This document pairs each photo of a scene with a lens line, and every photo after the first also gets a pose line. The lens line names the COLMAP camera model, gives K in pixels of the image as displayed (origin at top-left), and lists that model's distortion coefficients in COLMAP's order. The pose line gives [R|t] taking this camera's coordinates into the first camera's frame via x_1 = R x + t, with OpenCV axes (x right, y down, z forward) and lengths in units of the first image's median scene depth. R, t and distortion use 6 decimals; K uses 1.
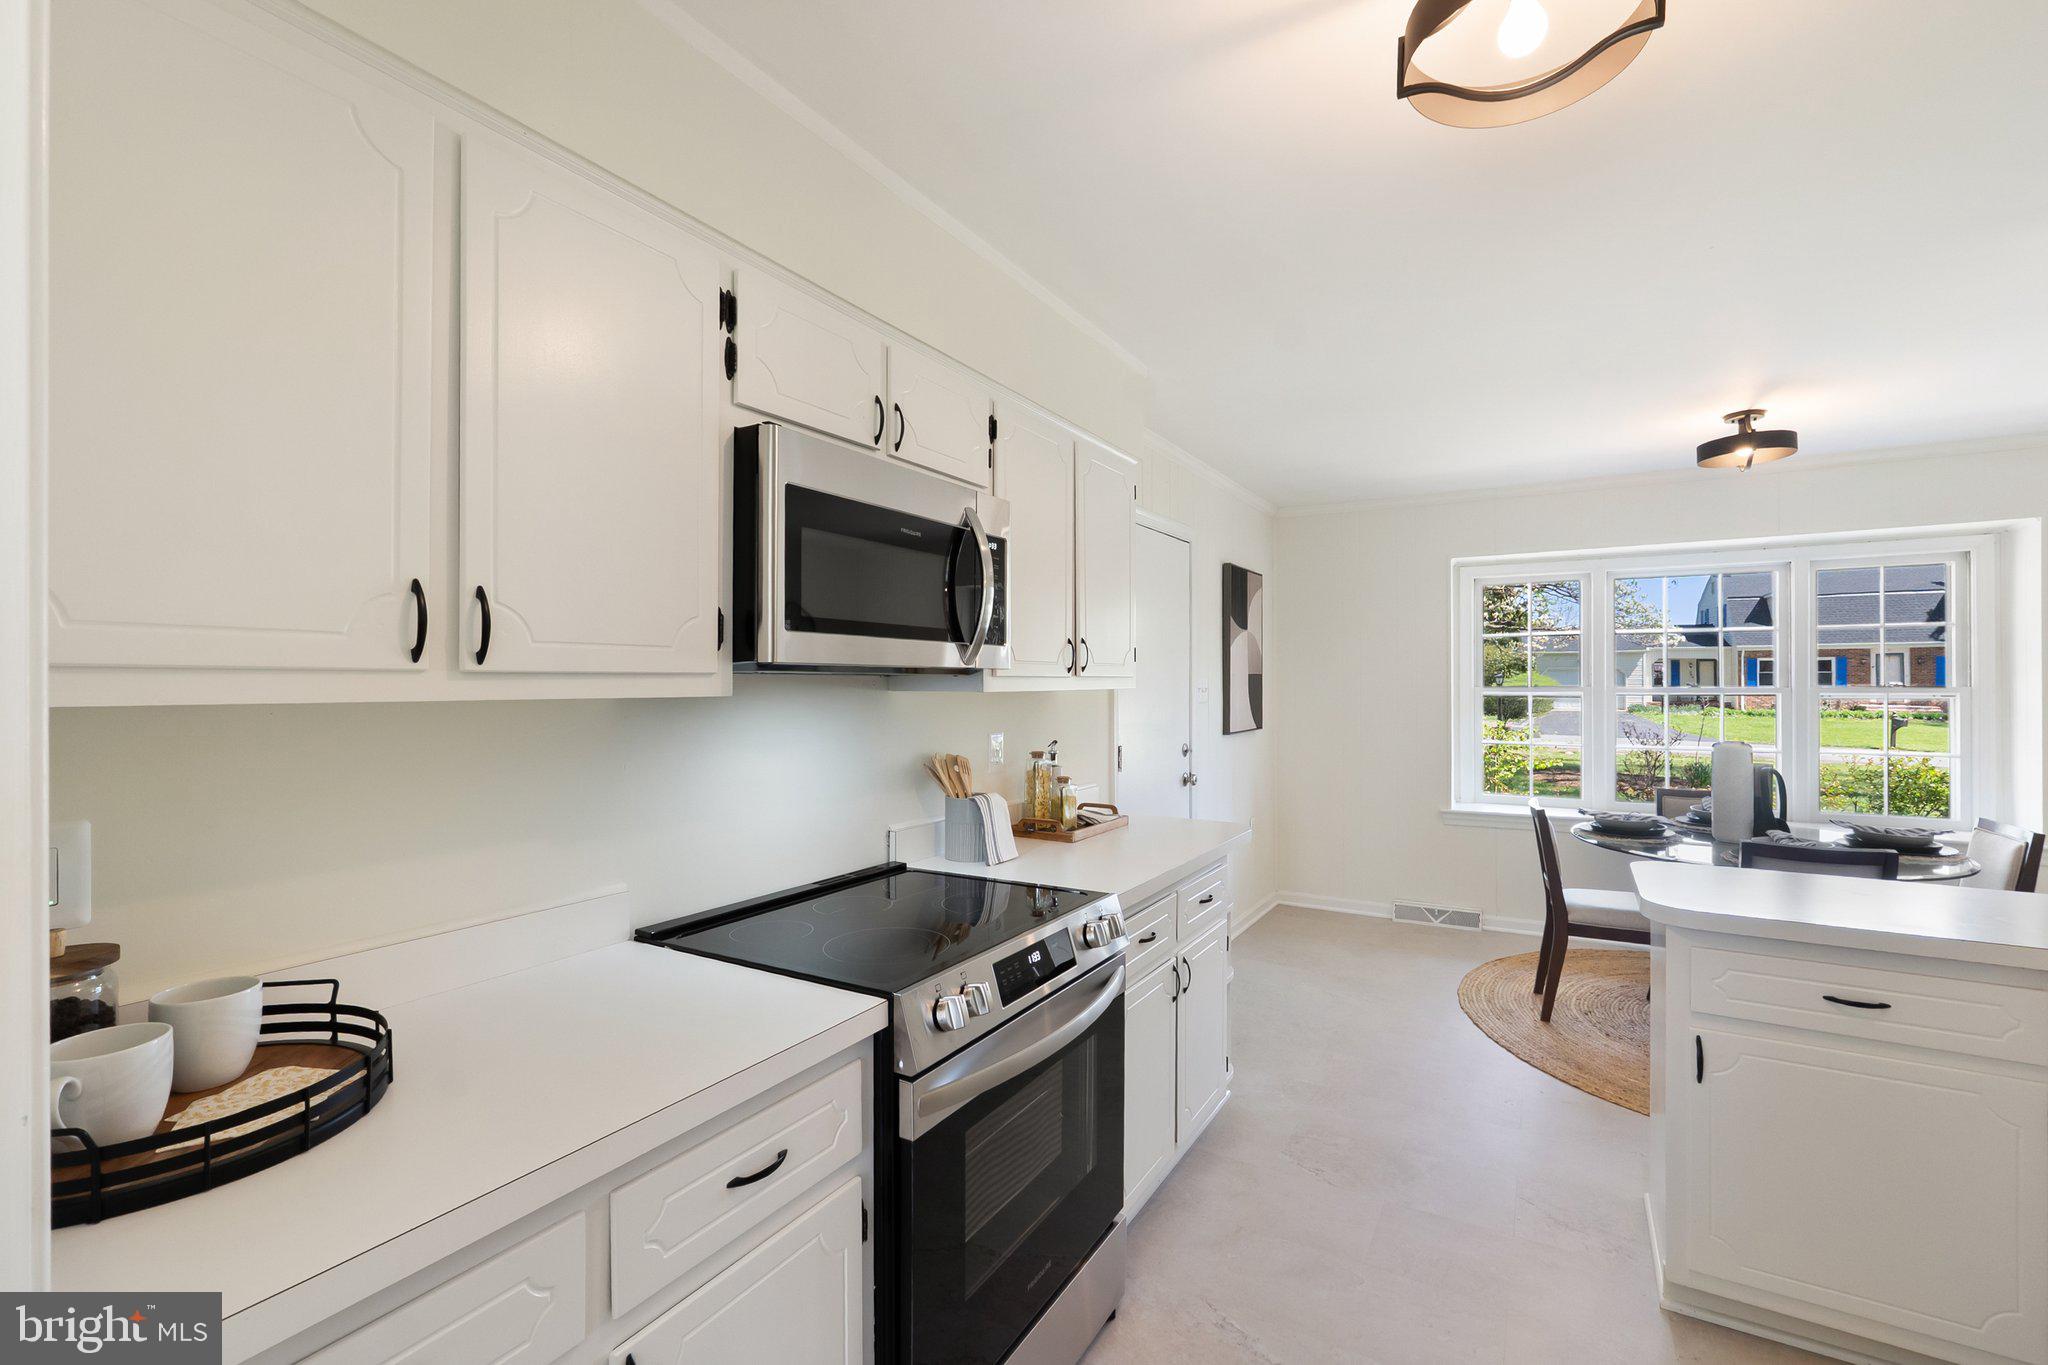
lens RADIAL K [[860.8, 0, 1020.8], [0, 860.8, 679.0], [0, 0, 1]] dist [-0.012715, -0.000282]
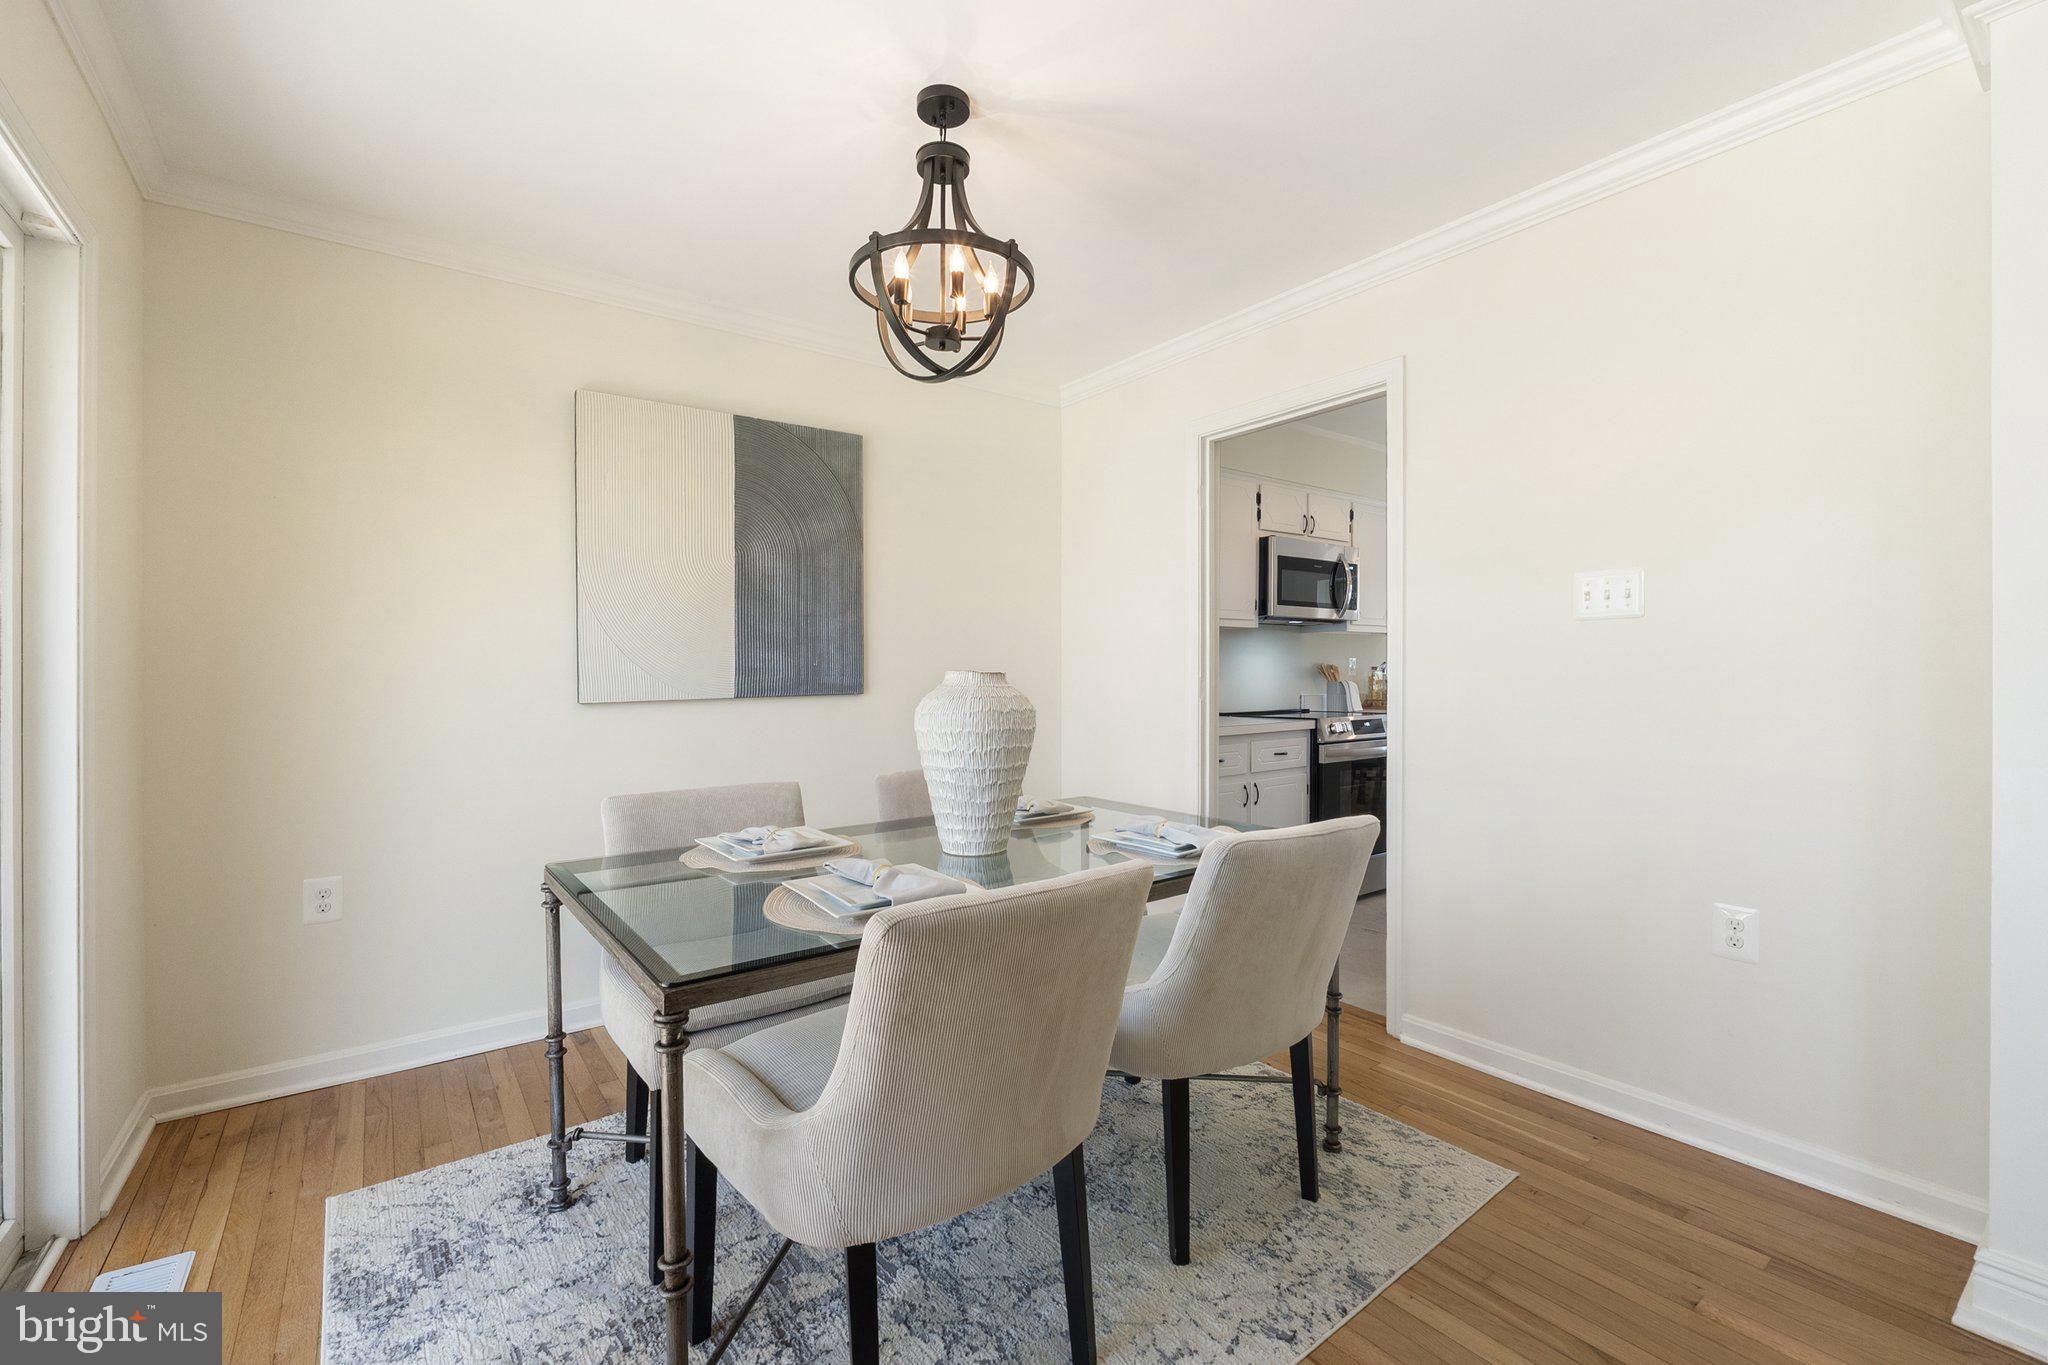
lens RADIAL K [[860.8, 0, 1037.7], [0, 860.8, 687.1], [0, 0, 1]] dist [-0.012715, -0.000282]
pose [[0.928944, 0.009209, -0.370105, 0.046029], [0.001052, 0.999621, 0.027514, 0.111892], [0.370218, -0.025948, 0.928583, -1.609932]]
